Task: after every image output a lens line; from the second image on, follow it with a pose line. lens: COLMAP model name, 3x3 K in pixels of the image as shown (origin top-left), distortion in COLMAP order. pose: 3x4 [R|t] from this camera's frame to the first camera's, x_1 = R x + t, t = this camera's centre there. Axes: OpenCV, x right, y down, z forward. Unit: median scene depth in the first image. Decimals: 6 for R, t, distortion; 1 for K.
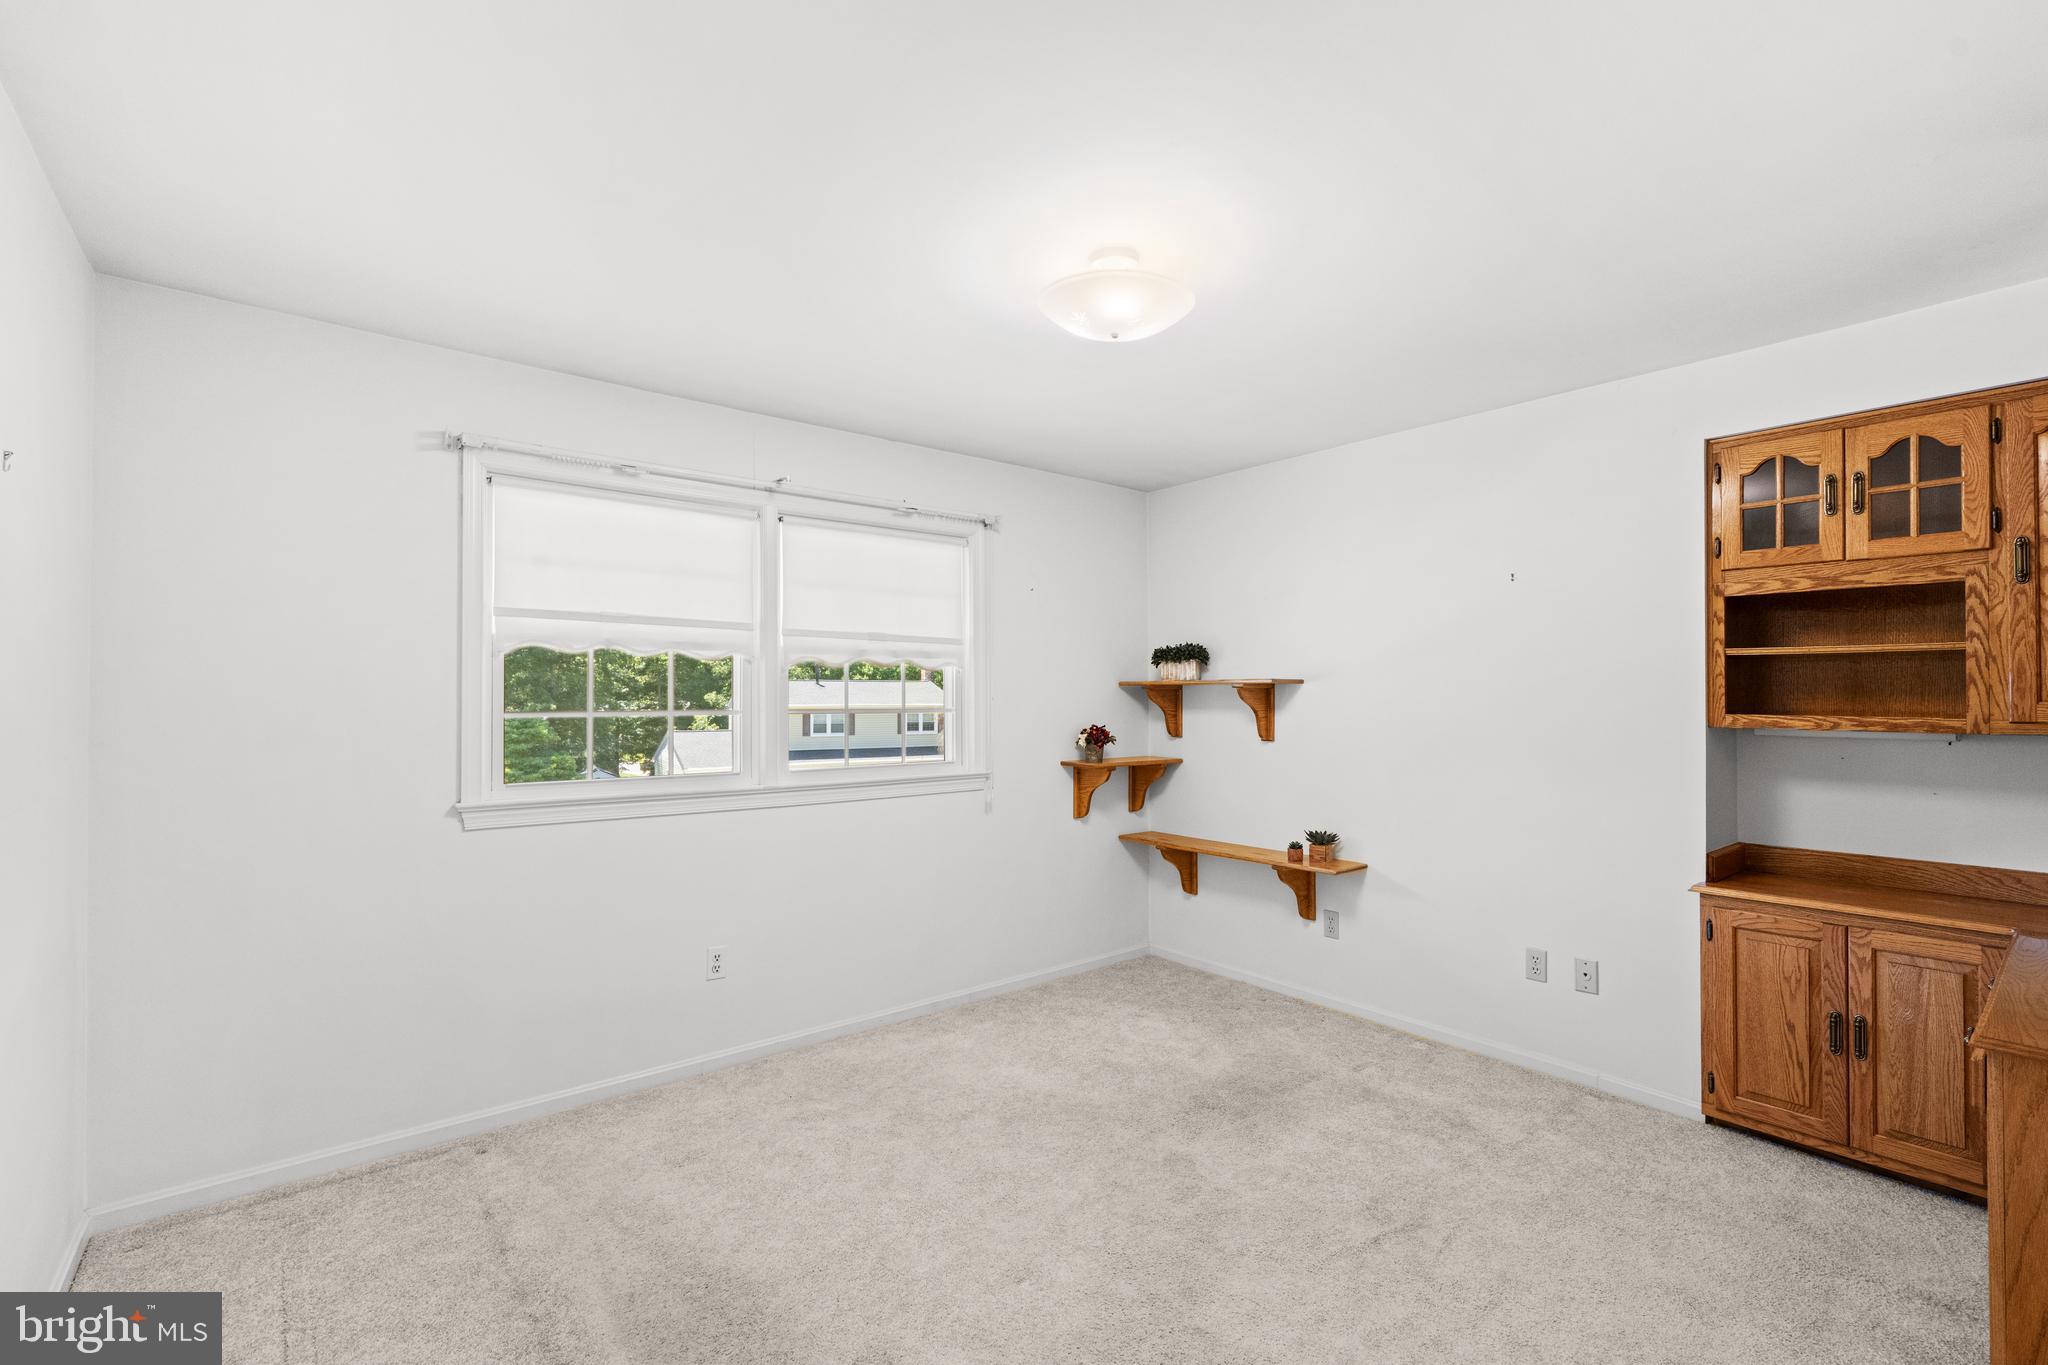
lens RADIAL K [[904.2, 0, 1030.4], [0, 904.2, 691.7], [0, 0, 1]] dist [-0.006833, 0.002140]
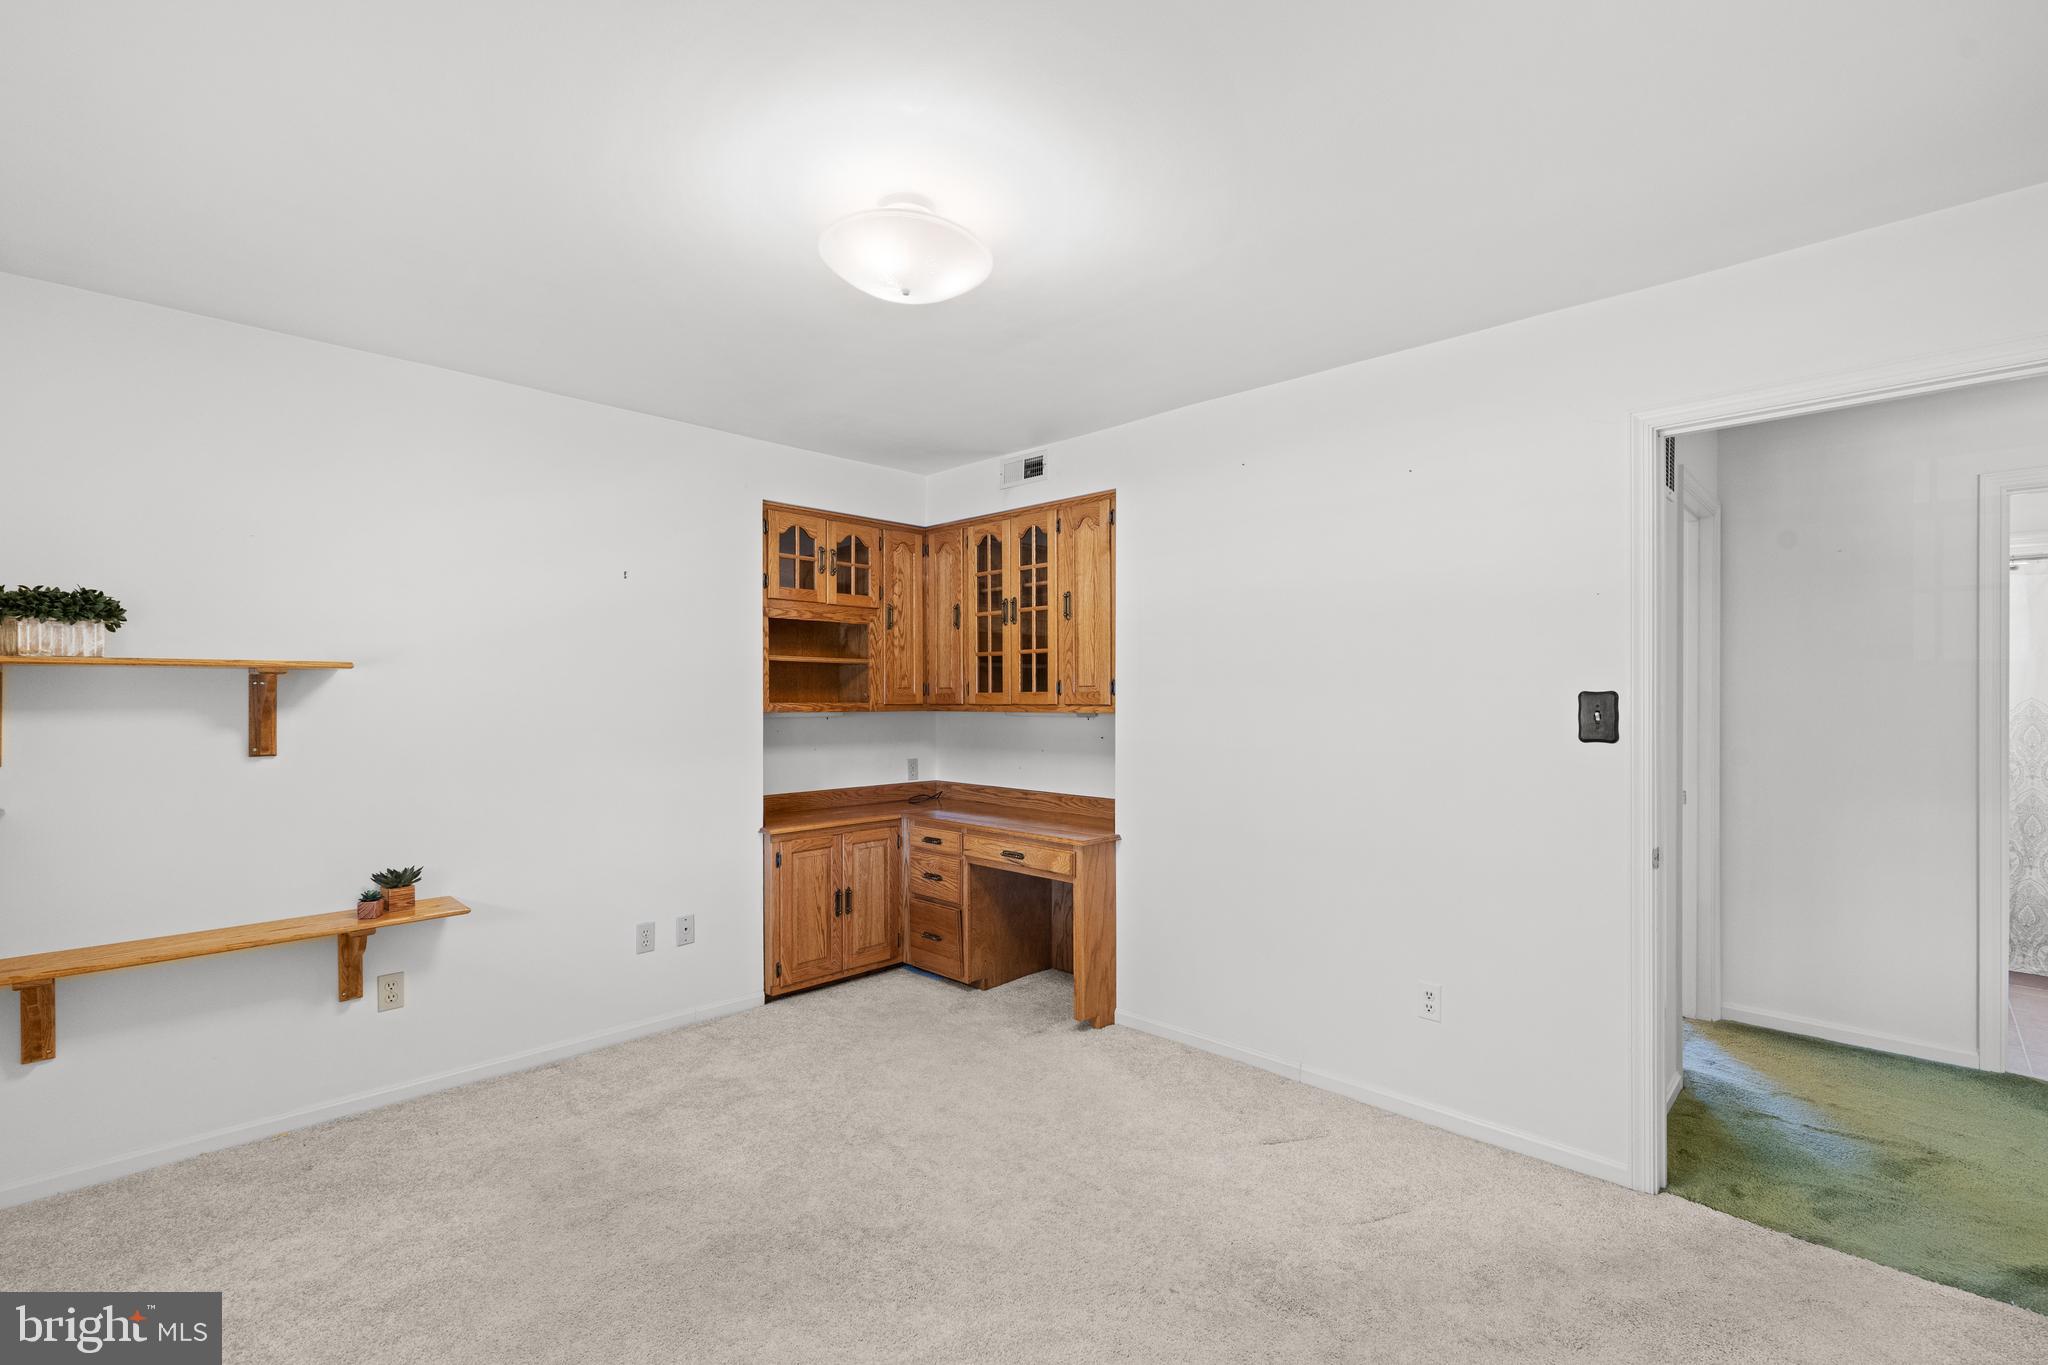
lens RADIAL K [[904.2, 0, 1030.0], [0, 904.2, 687.2], [0, 0, 1]] dist [-0.006833, 0.002140]
pose [[-0.124078, 0.004109, 0.992264, -0.653716], [-0.009491, 0.999941, -0.005328, 0.004993], [-0.992227, -0.010079, -0.124031, 0.779713]]
